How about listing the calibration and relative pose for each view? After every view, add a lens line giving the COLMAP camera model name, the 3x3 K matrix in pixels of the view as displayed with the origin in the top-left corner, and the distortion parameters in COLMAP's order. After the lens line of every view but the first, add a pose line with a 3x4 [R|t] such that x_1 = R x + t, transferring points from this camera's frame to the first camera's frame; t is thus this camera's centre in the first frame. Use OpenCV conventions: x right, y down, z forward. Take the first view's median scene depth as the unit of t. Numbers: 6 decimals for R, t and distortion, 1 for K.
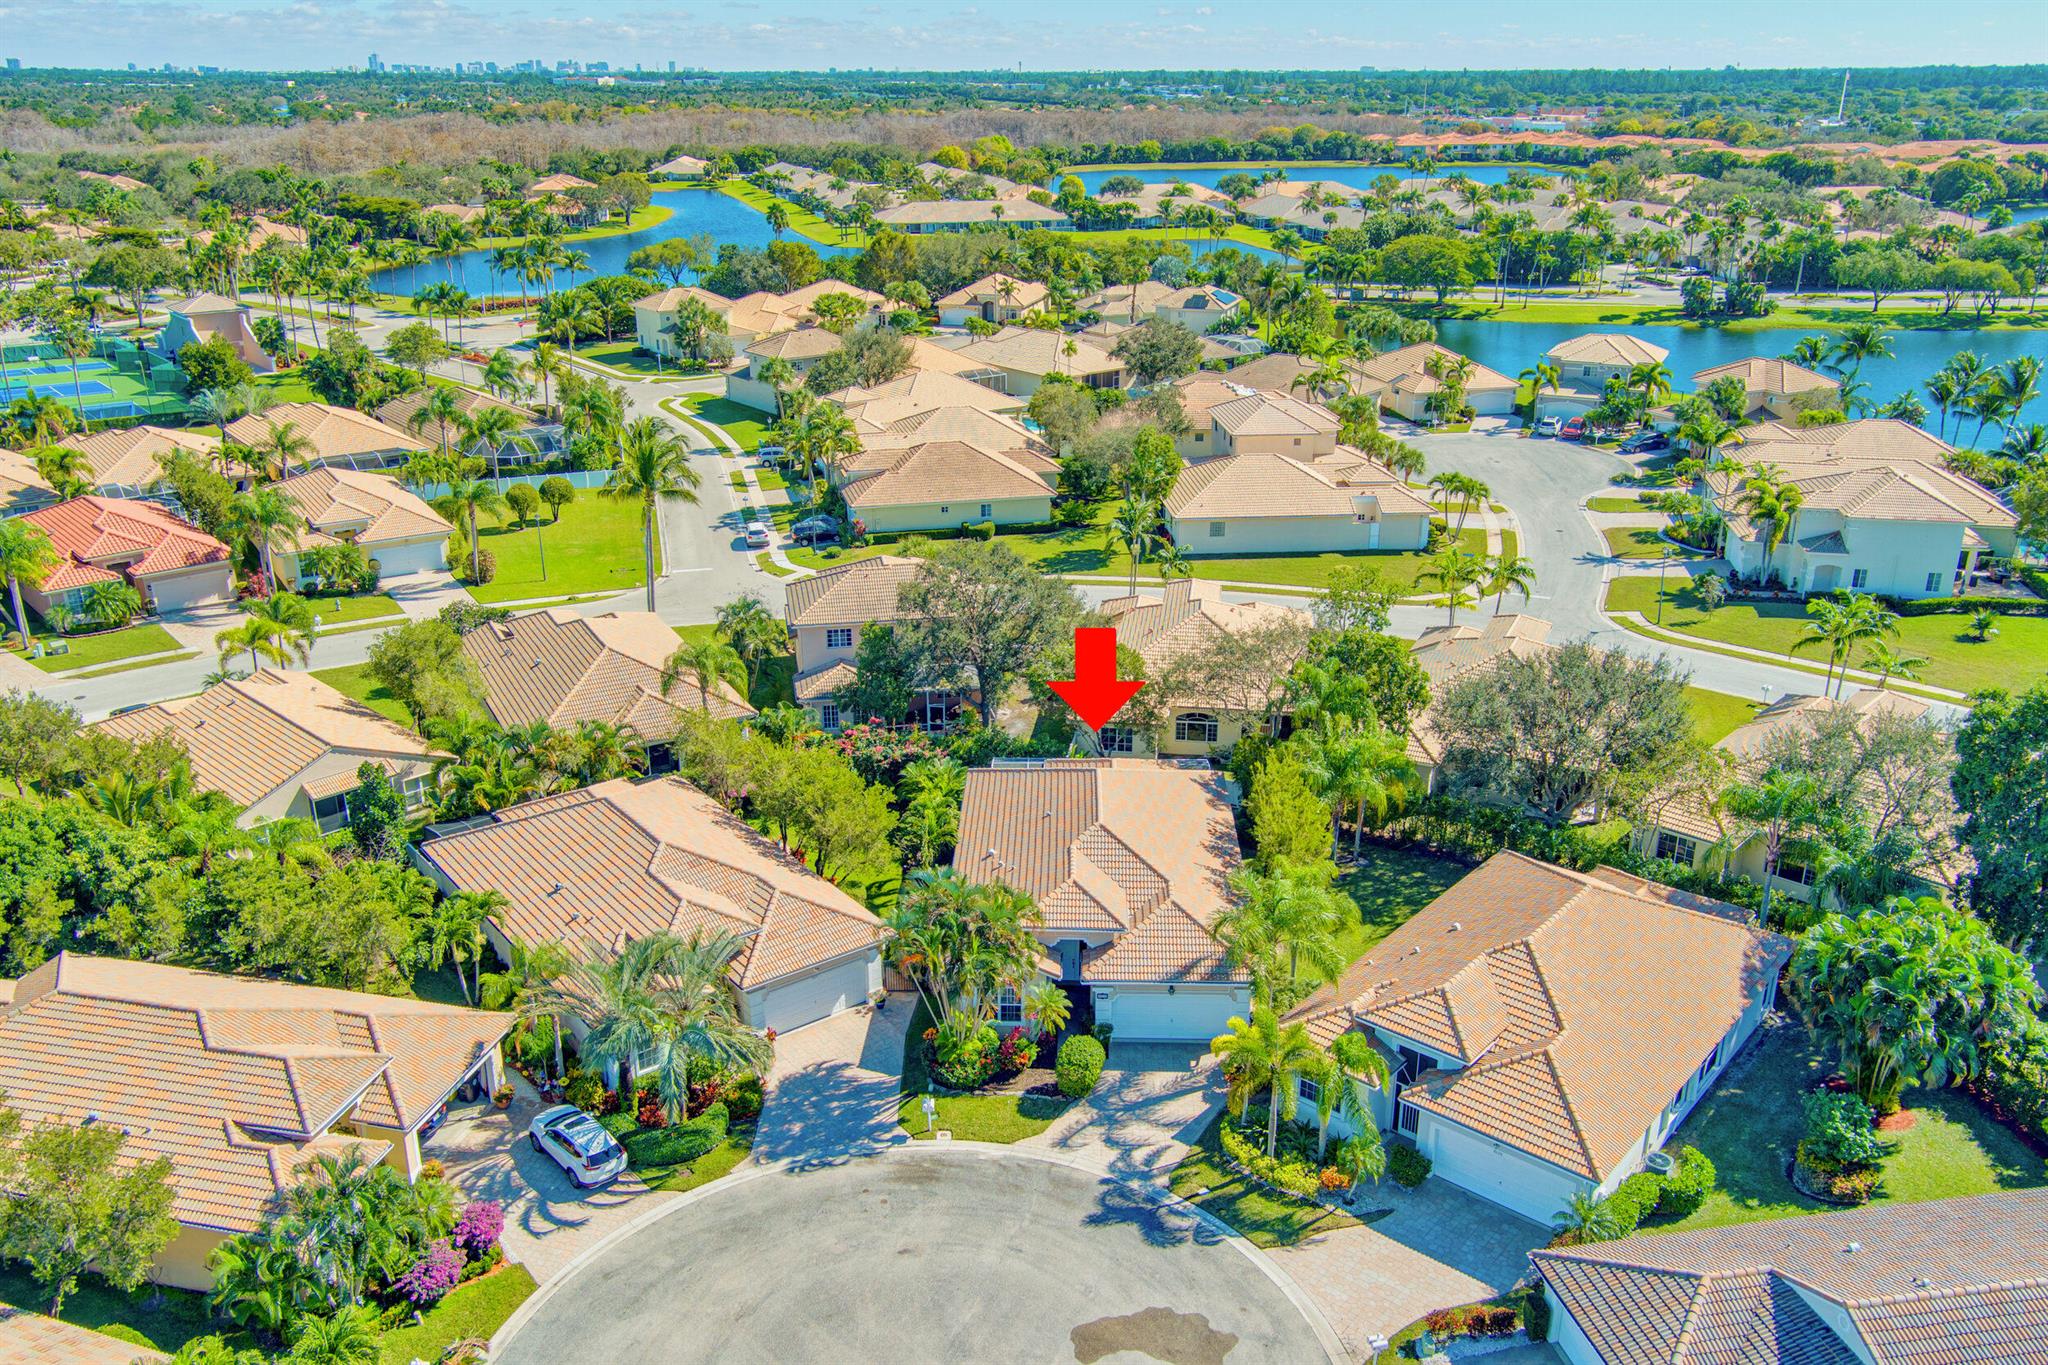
lens RADIAL K [[1639.5, 0, 1029.5], [0, 1639.5, 672.3], [0, 0, 1]] dist [0.027412, 0.006187]
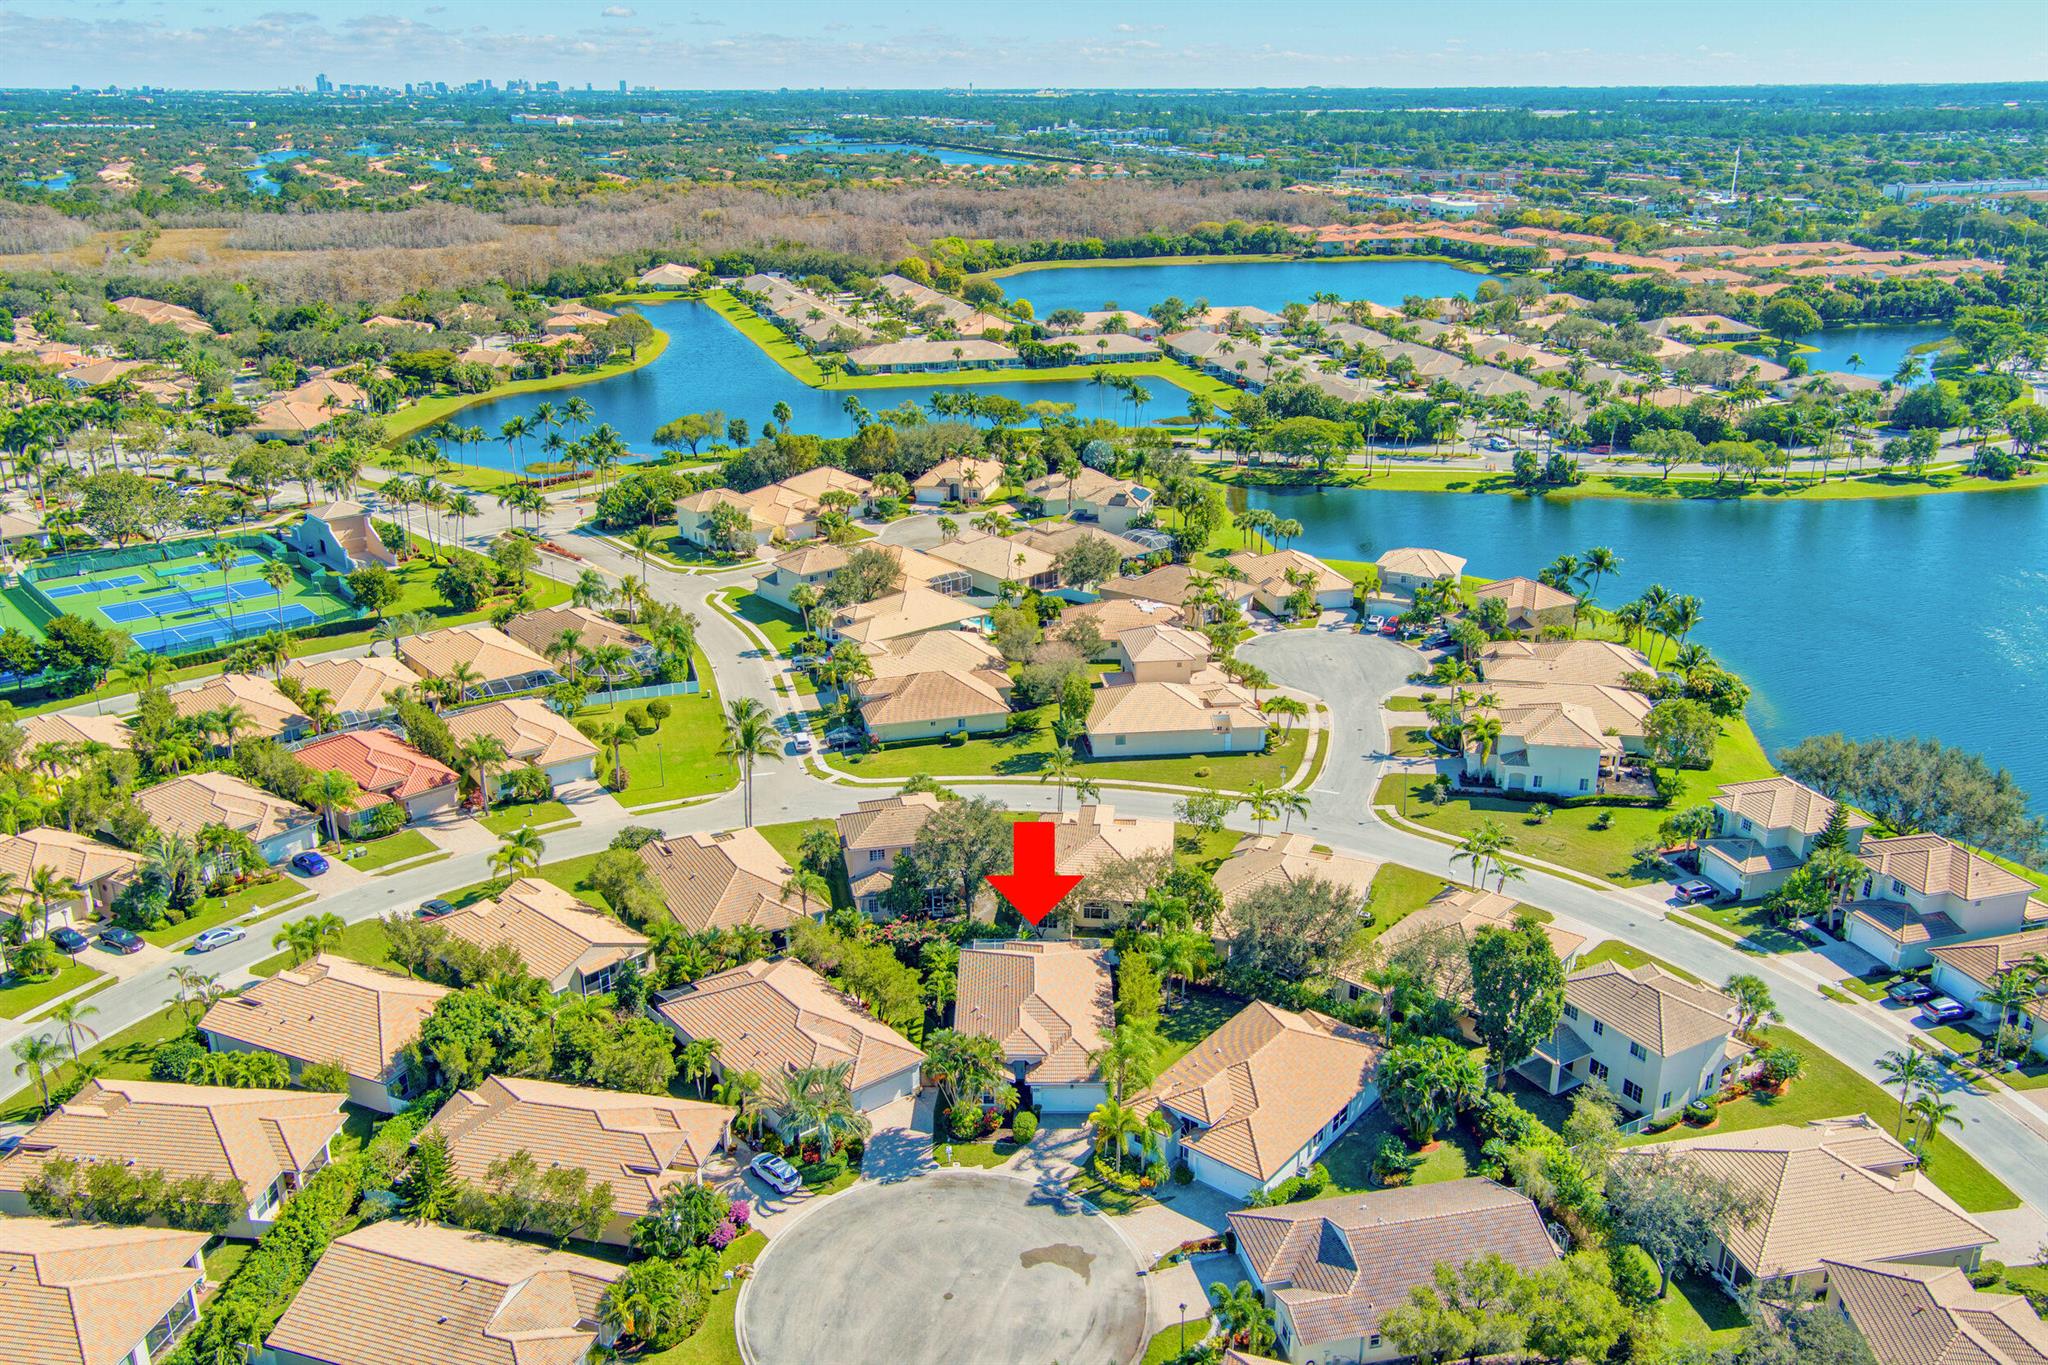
lens RADIAL K [[1639.5, 0, 1027.4], [0, 1639.5, 696.2], [0, 0, 1]] dist [0.027412, 0.006187]
pose [[0.999634, -0.011690, 0.024389, -0.004323], [0.011469, 0.999892, 0.009206, -0.163015], [-0.024494, -0.008923, 0.999660, -0.531640]]
